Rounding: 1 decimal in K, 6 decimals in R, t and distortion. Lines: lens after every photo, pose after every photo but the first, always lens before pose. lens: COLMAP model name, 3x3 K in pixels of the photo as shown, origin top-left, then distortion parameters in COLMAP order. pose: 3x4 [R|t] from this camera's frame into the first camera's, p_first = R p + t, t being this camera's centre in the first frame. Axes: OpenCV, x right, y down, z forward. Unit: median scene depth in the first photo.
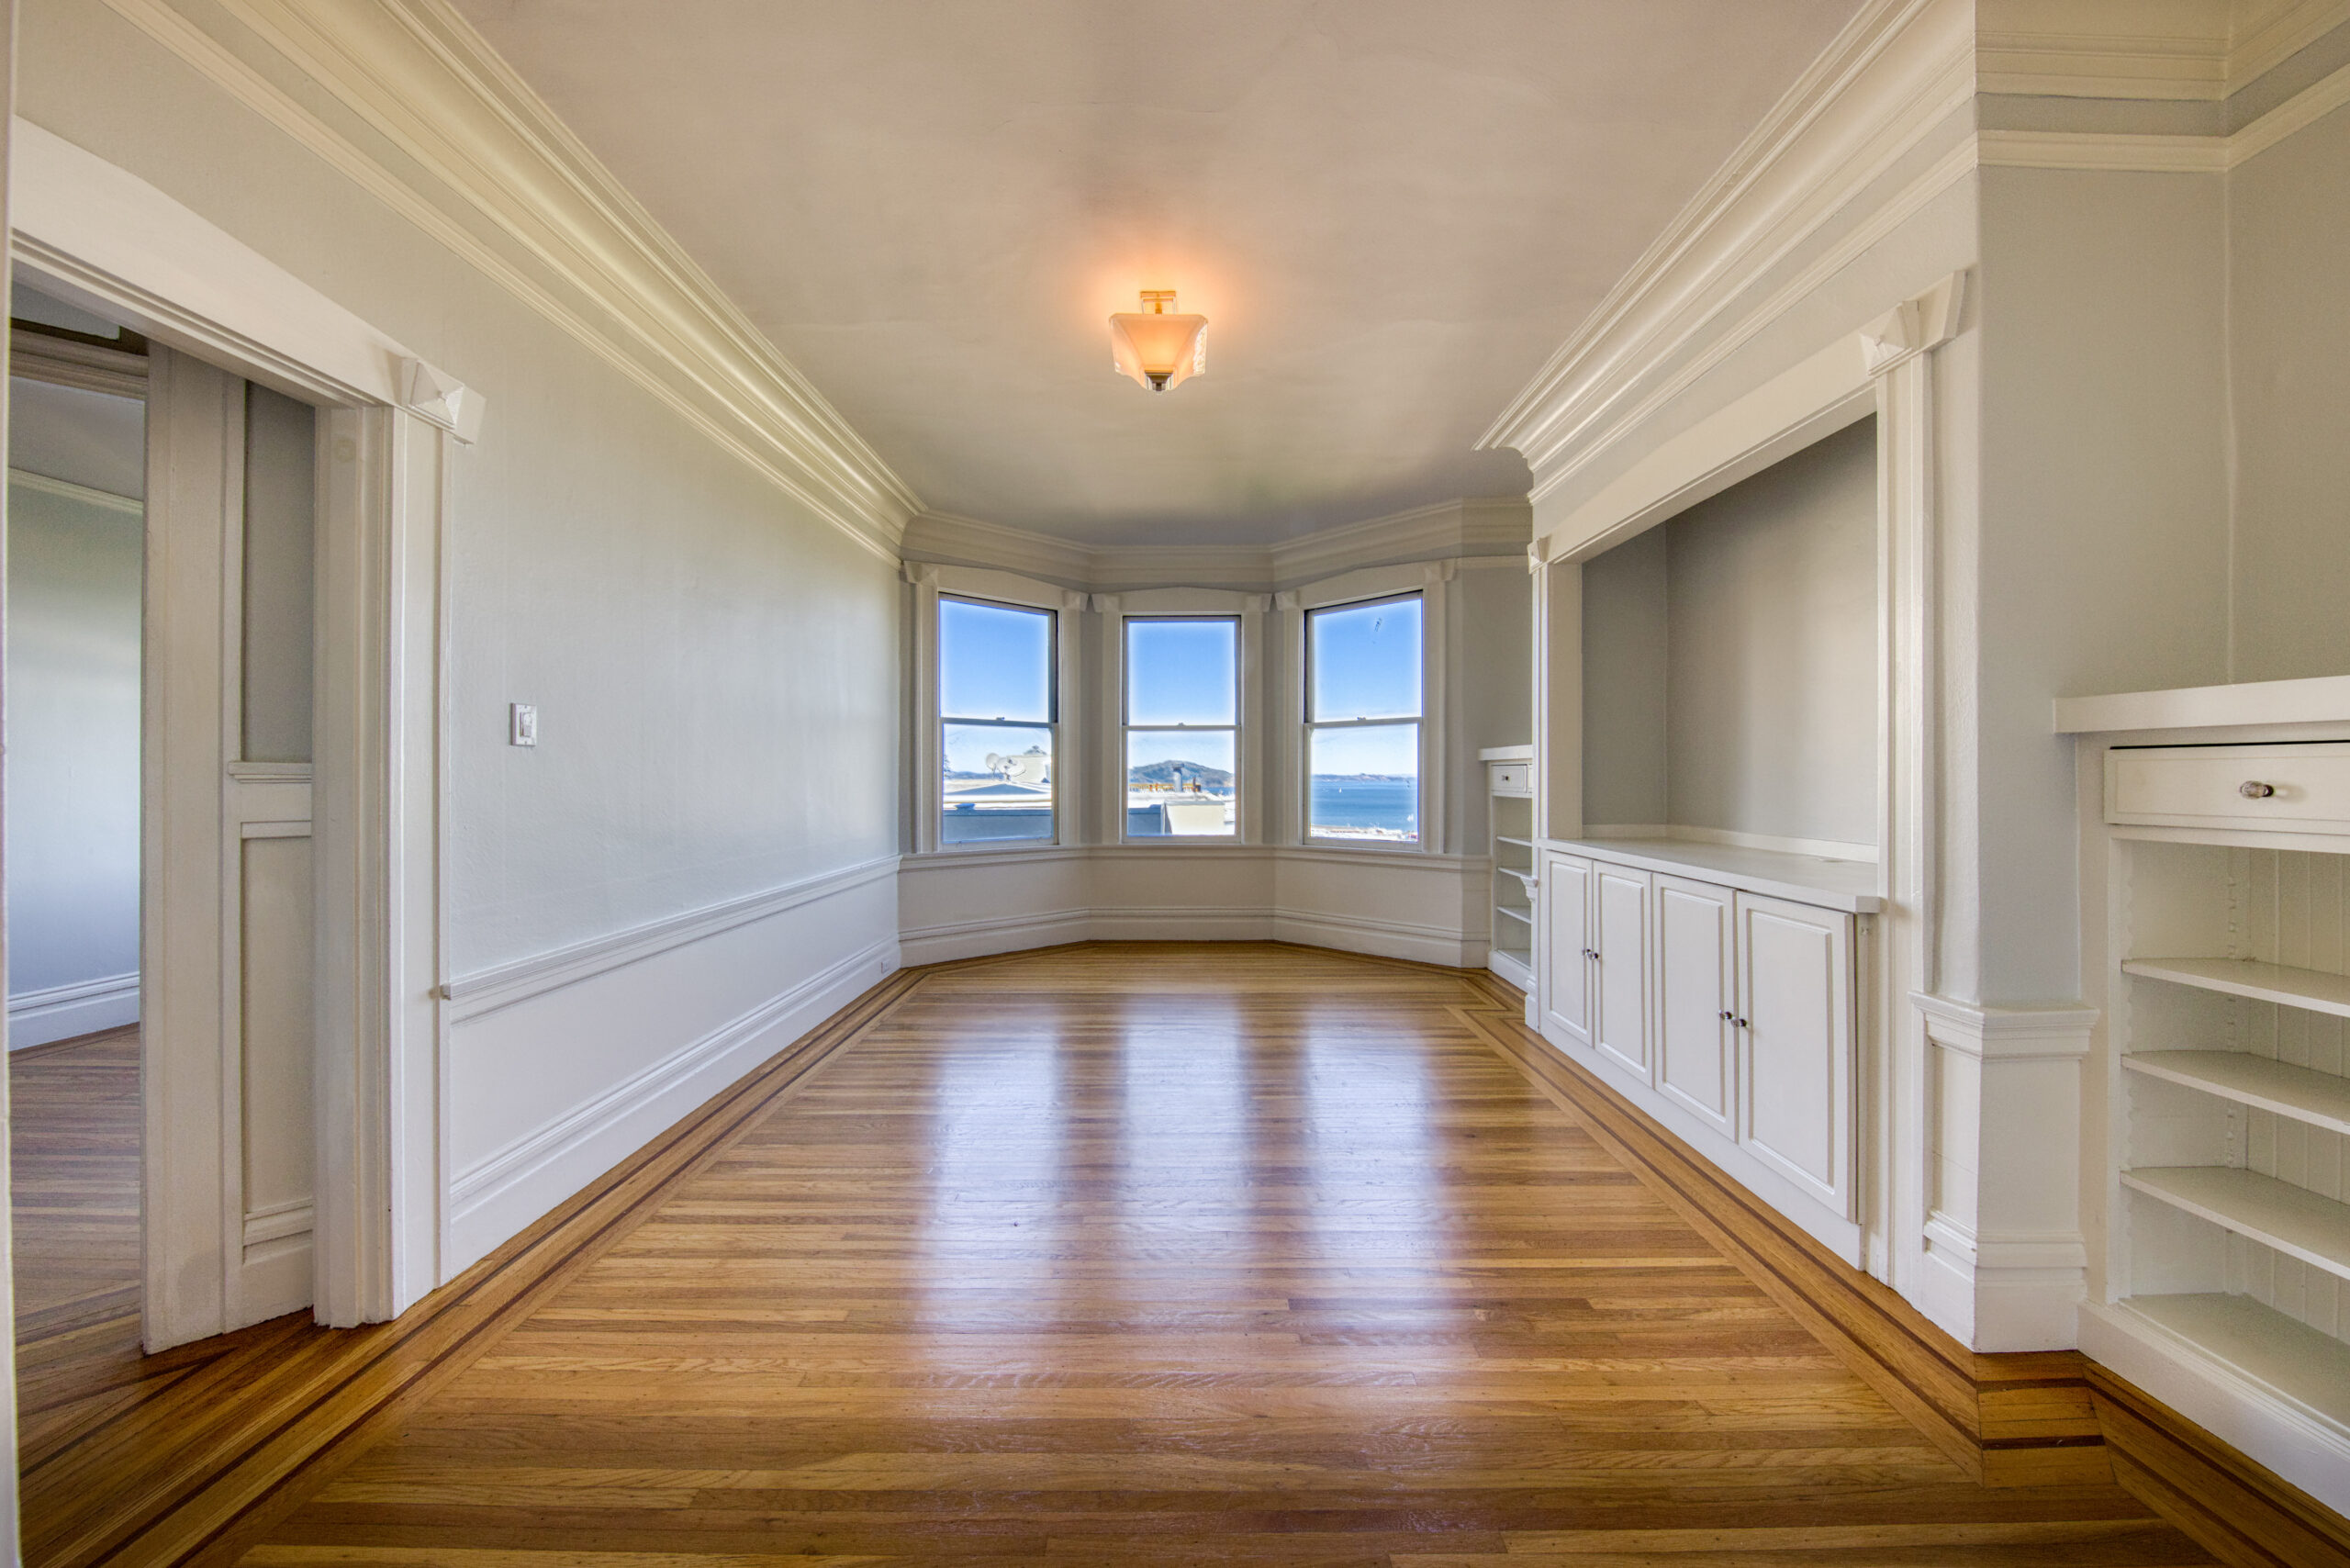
lens RADIAL K [[773.9, 0, 1166.6], [0, 773.9, 775.2], [0, 0, 1]] dist [0.000735, -0.004768]
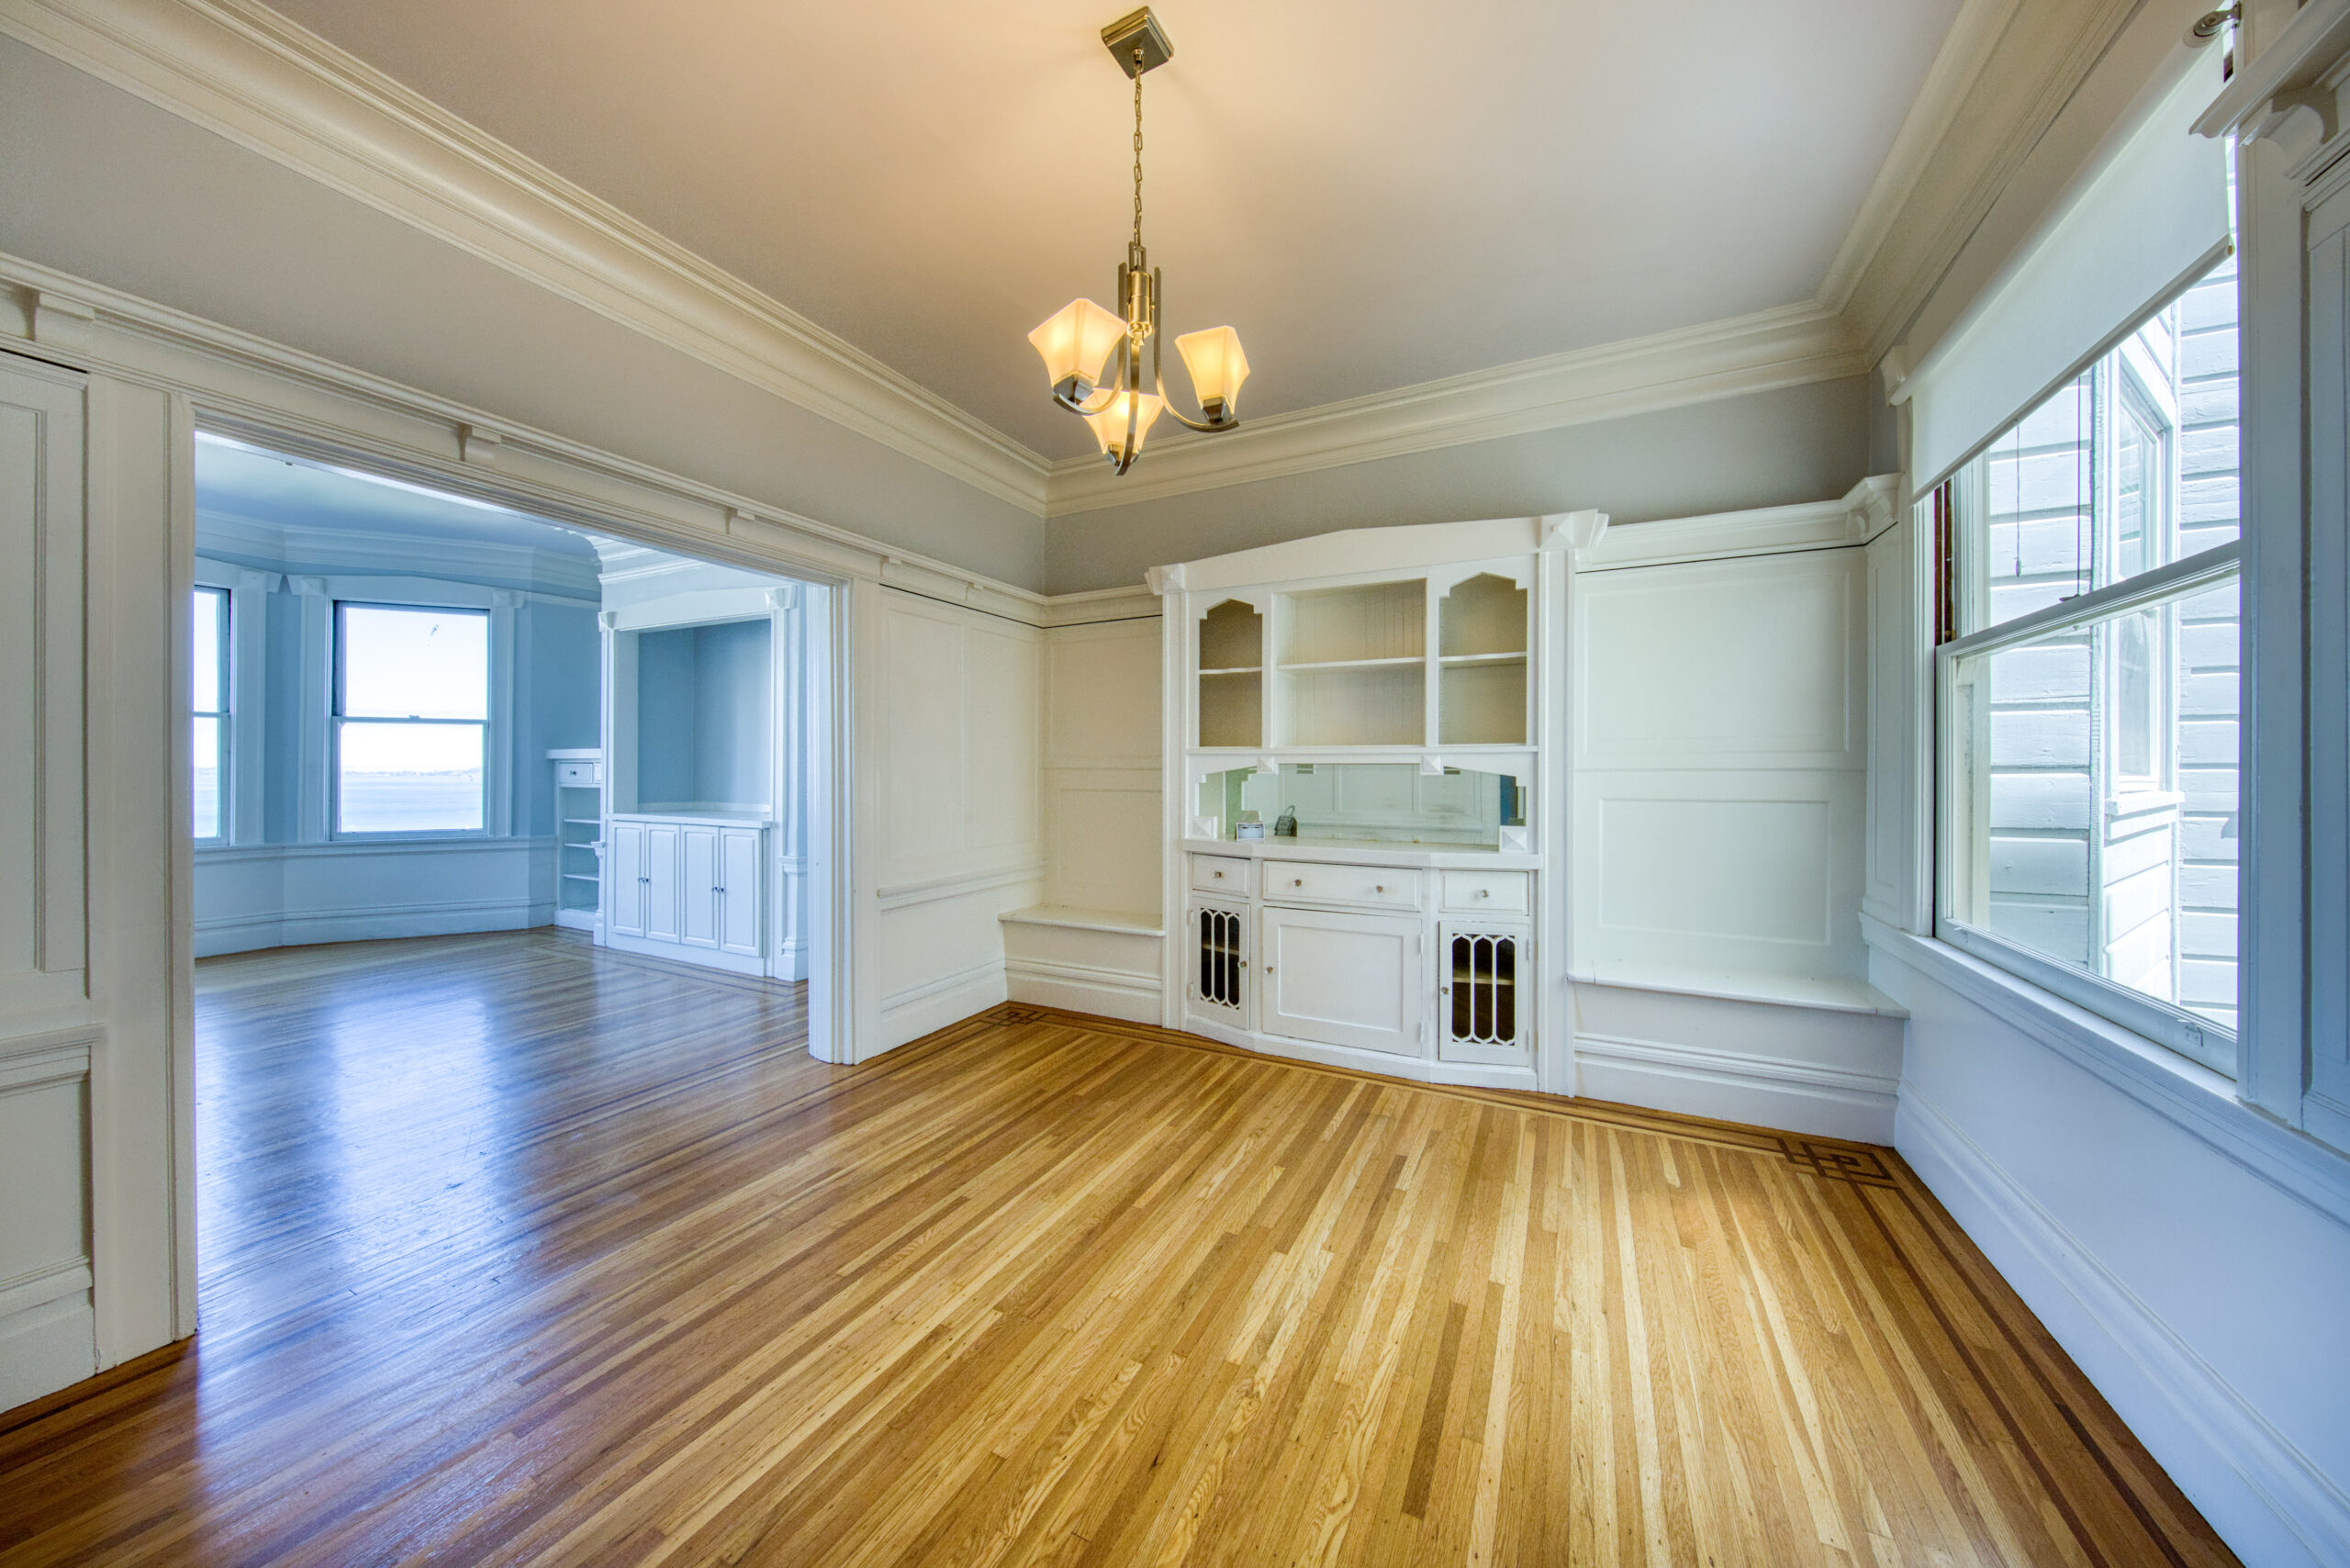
lens RADIAL K [[788.2, 0, 1169.2], [0, 788.2, 776.4], [0, 0, 1]] dist [0.000501, 0.000097]
pose [[0.455916, 0.002053, 0.890020, -0.340831], [-0.006720, 0.999977, 0.001136, 0.001332], [-0.889997, -0.006498, 0.455919, -0.593643]]
